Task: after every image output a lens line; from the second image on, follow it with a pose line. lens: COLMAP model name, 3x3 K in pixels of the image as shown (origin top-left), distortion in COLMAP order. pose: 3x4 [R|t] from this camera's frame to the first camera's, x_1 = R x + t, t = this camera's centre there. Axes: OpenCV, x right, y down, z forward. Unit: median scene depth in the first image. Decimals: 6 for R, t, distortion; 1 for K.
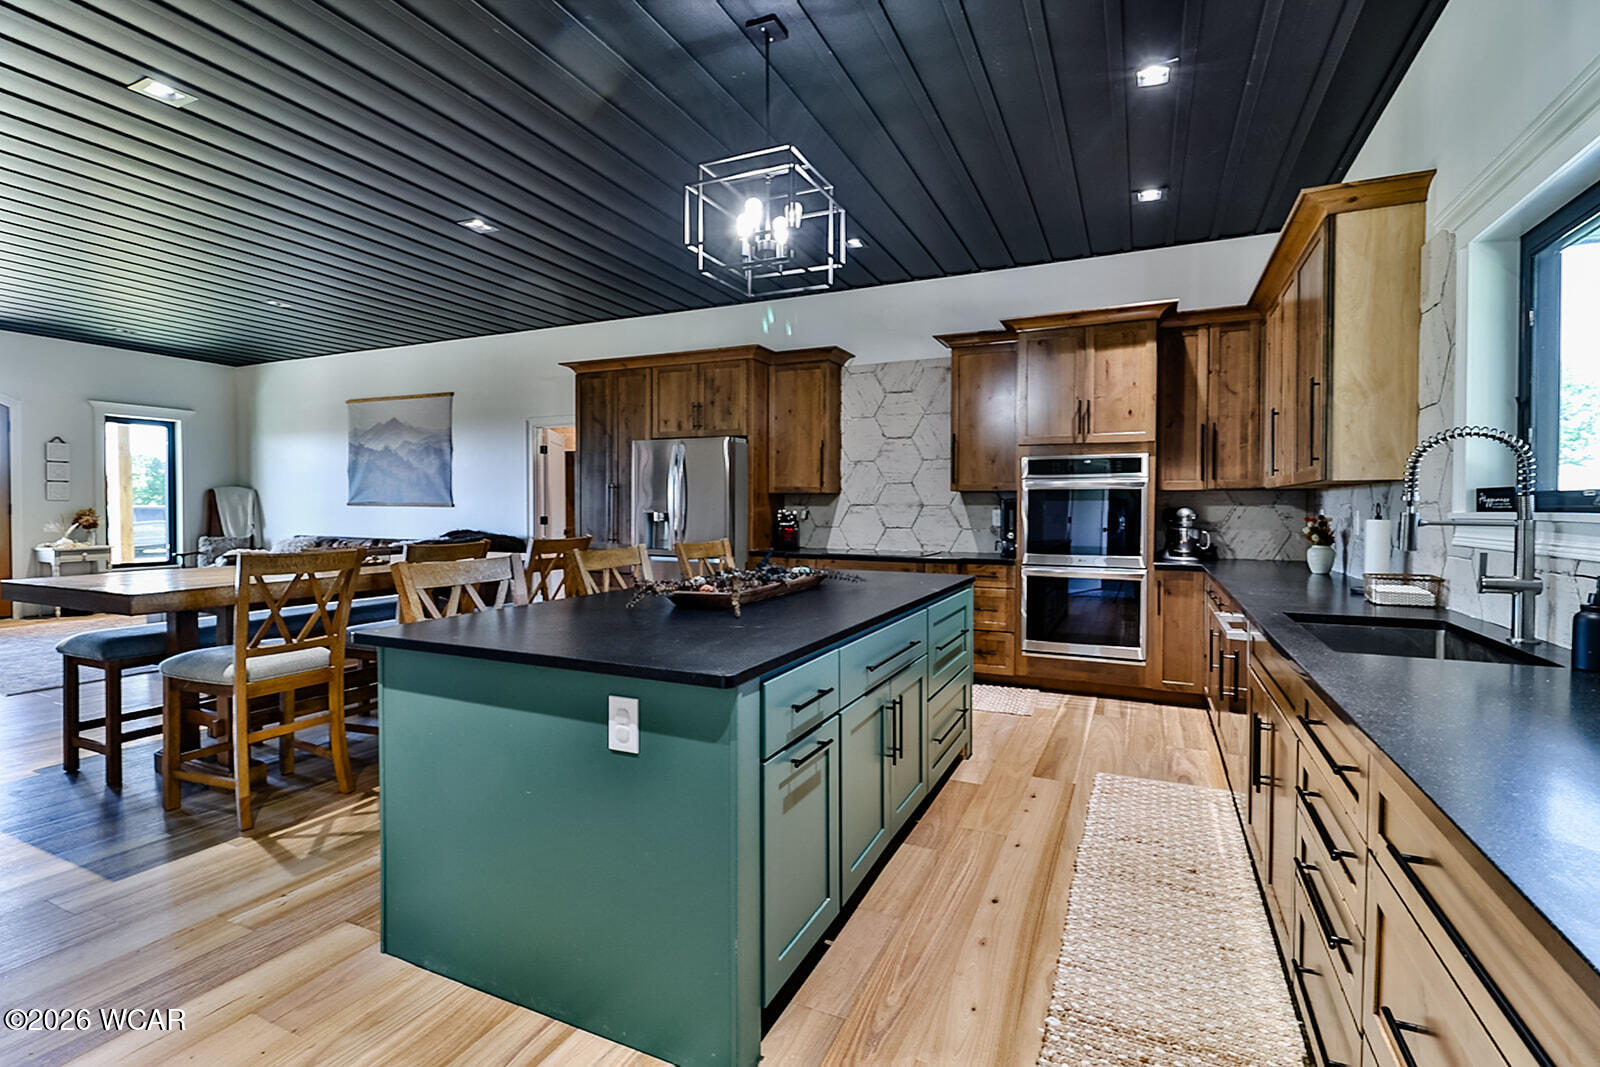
lens RADIAL K [[734.1, 0, 803.1], [0, 734.1, 519.0], [0, 0, 1]] dist [0.021327, -0.013947]
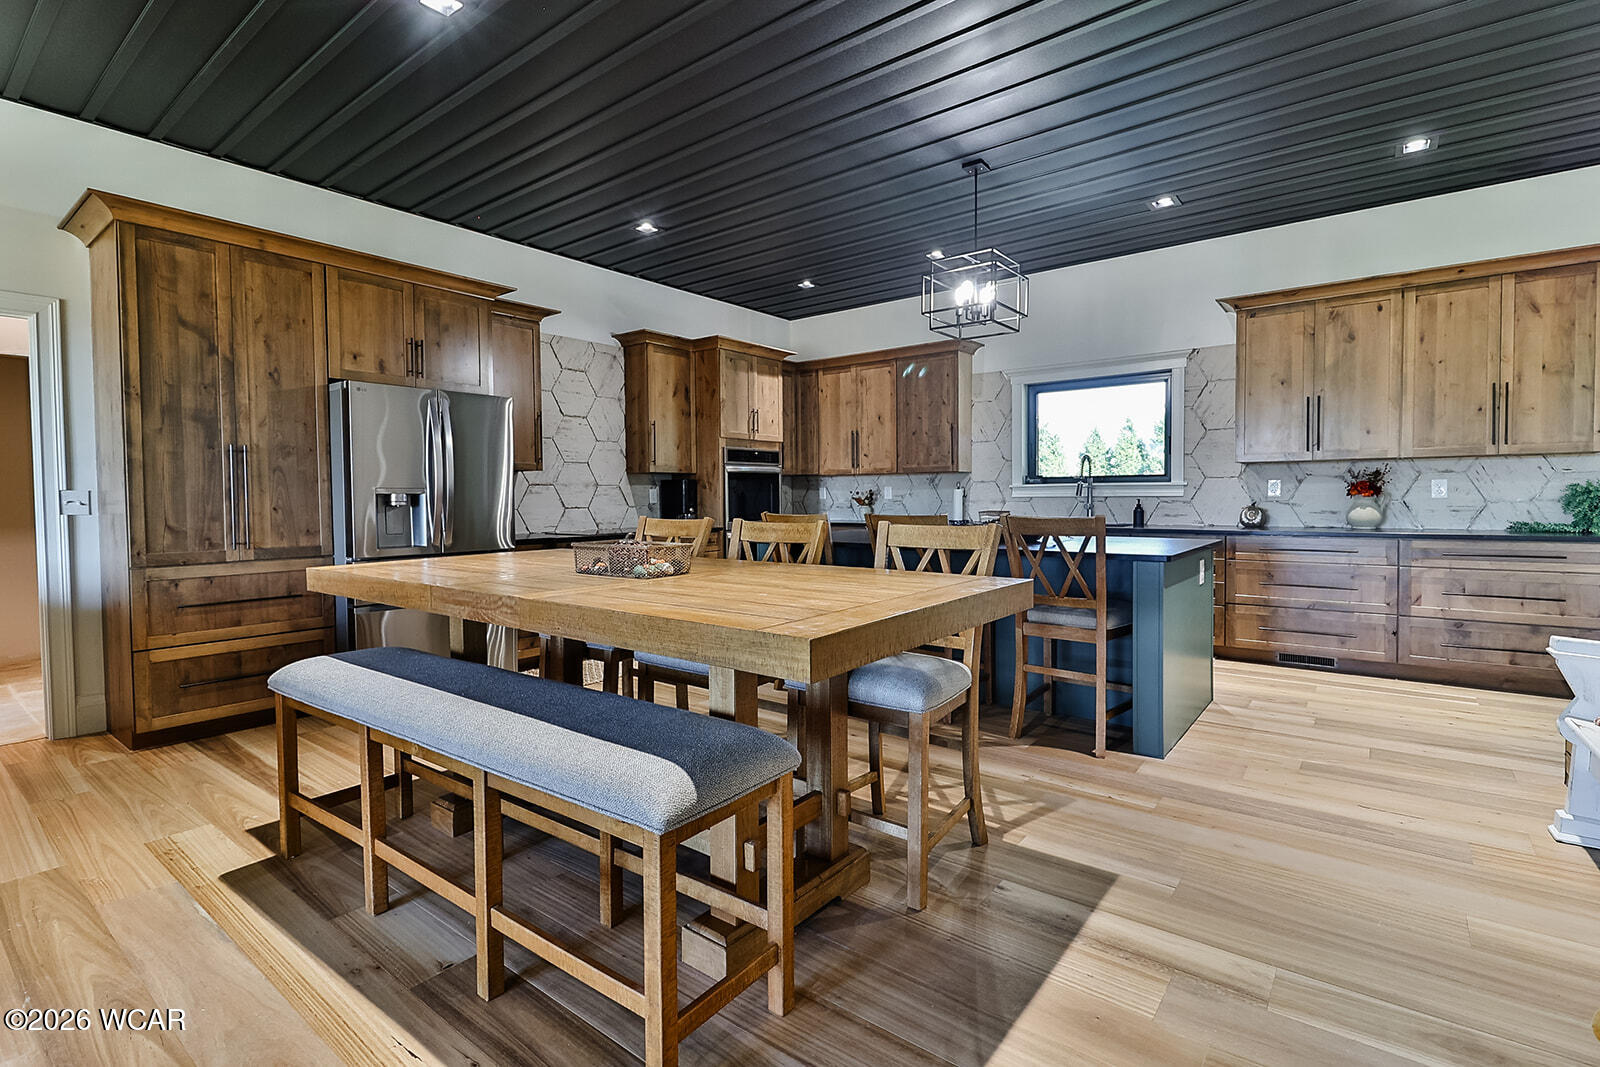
lens RADIAL K [[750.1, 0, 803.3], [0, 750.1, 519.9], [0, 0, 1]] dist [0.018543, -0.013133]
pose [[0.223195, -0.038454, 0.974015, -0.790951], [0.026769, 0.999087, 0.033310, 0.002733], [-0.974406, 0.018639, 0.224020, 0.479481]]
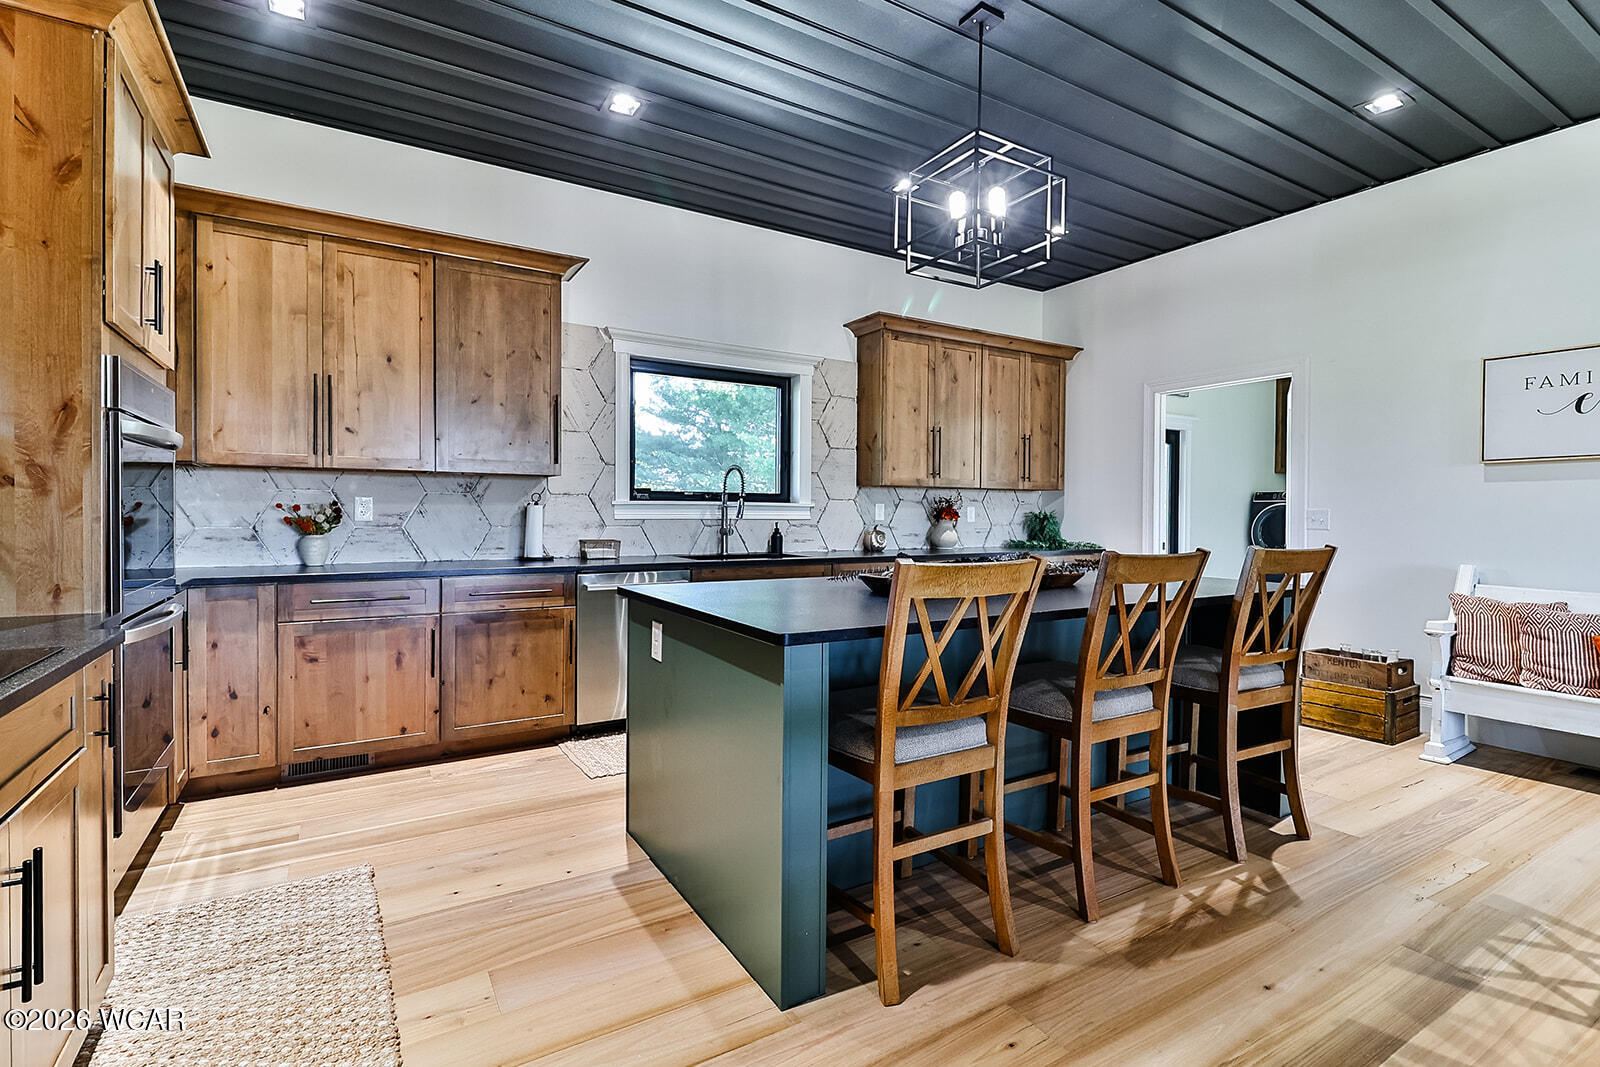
lens RADIAL K [[750.1, 0, 803.3], [0, 750.1, 519.9], [0, 0, 1]] dist [0.018543, -0.013133]
pose [[-0.832022, -0.014497, 0.554554, -0.201458], [-0.000093, 0.999662, 0.025993, -0.004266], [-0.554743, 0.021575, -0.831742, 0.948189]]
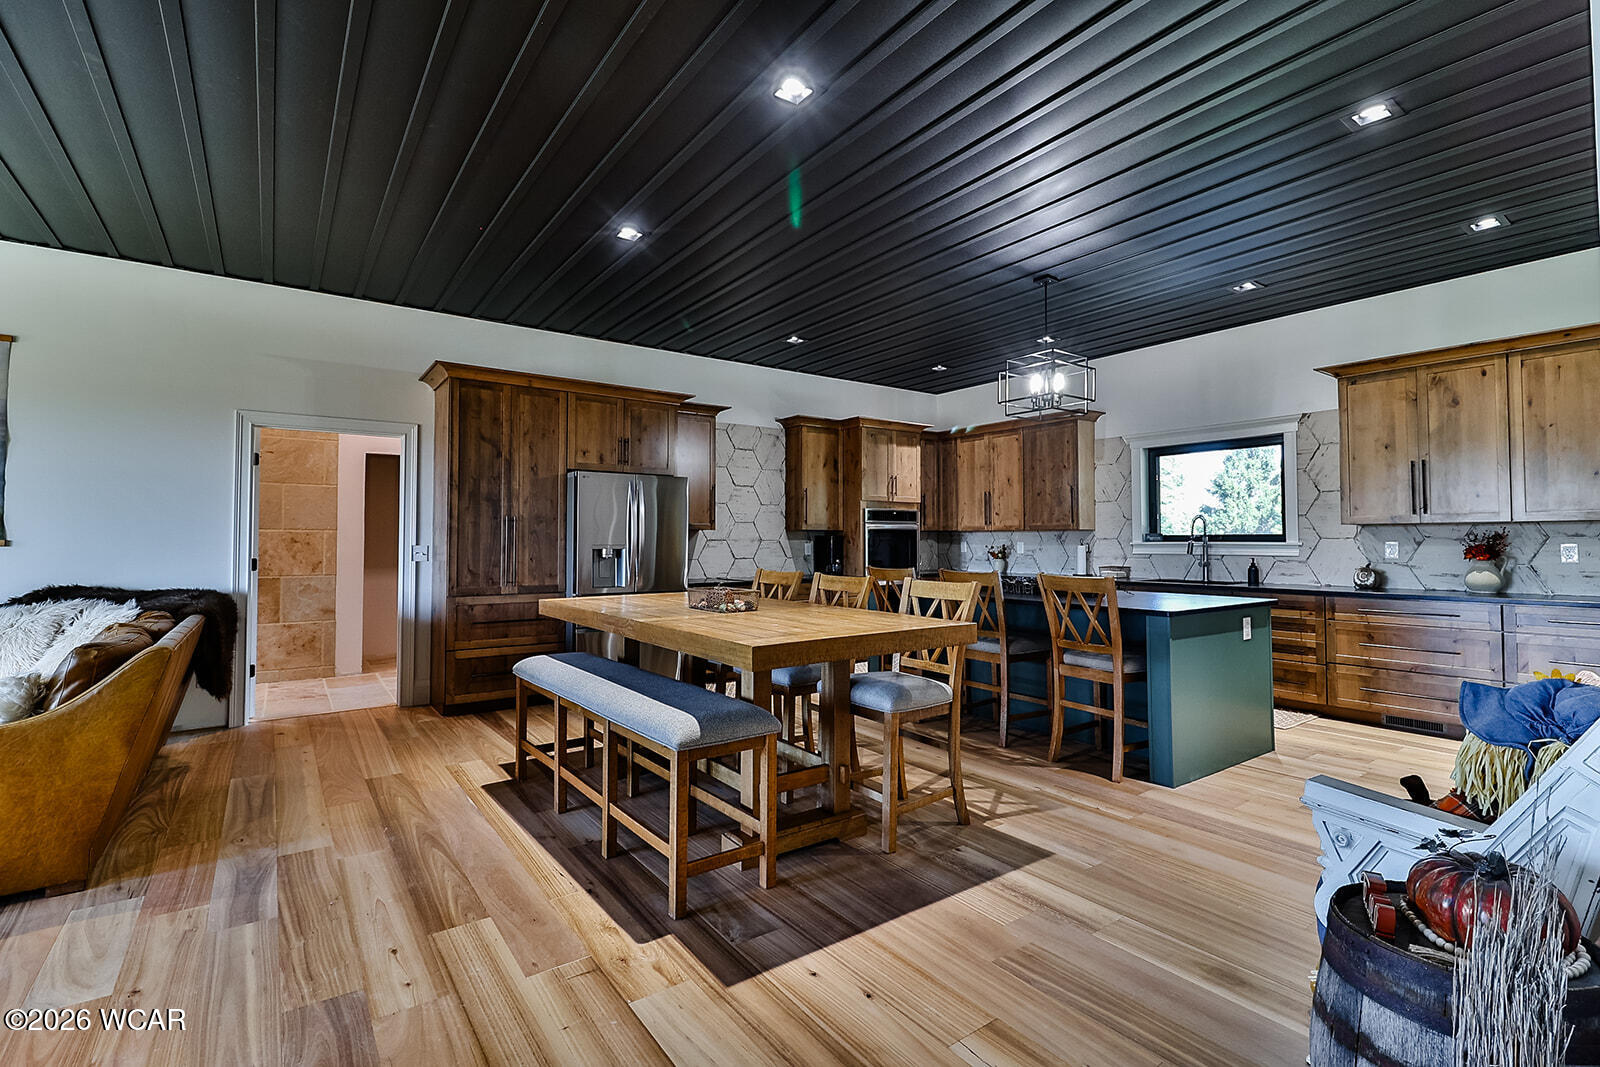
lens RADIAL K [[734.1, 0, 803.1], [0, 734.1, 519.0], [0, 0, 1]] dist [0.021327, -0.013947]
pose [[0.488913, 0.022685, 0.872037, -0.905981], [0.018137, 0.999181, -0.036161, -0.008028], [-0.872144, 0.033496, 0.488101, 0.309577]]
